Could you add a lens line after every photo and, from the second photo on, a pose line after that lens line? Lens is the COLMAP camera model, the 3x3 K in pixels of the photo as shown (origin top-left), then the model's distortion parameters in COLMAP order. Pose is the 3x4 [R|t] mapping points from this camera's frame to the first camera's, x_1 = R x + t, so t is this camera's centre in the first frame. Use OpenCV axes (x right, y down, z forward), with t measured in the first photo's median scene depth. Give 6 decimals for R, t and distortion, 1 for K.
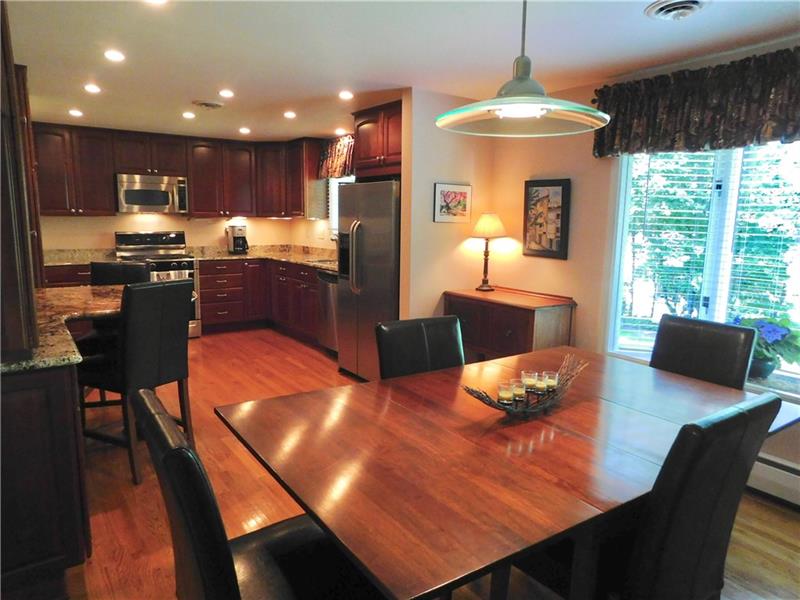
lens RADIAL K [[532.4, 0, 400.0], [0, 532.4, 303.4], [0, 0, 1]] dist [-0.062220, 0.054751]
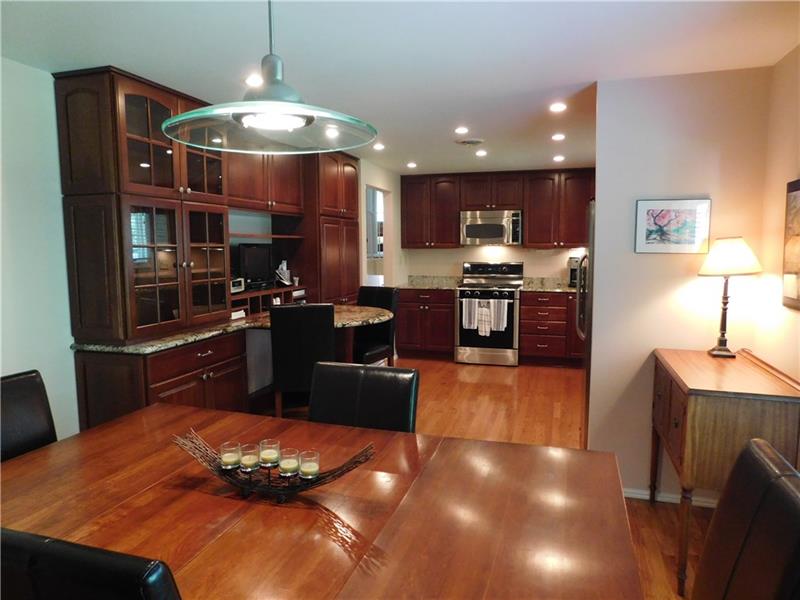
lens RADIAL K [[532.4, 0, 399.2], [0, 532.4, 299.2], [0, 0, 1]] dist [-0.062220, 0.054751]
pose [[0.615533, 0.062462, -0.785632, 0.288831], [-0.115765, 0.993207, -0.011735, -0.027742], [0.779563, 0.098172, 0.618582, 0.196091]]
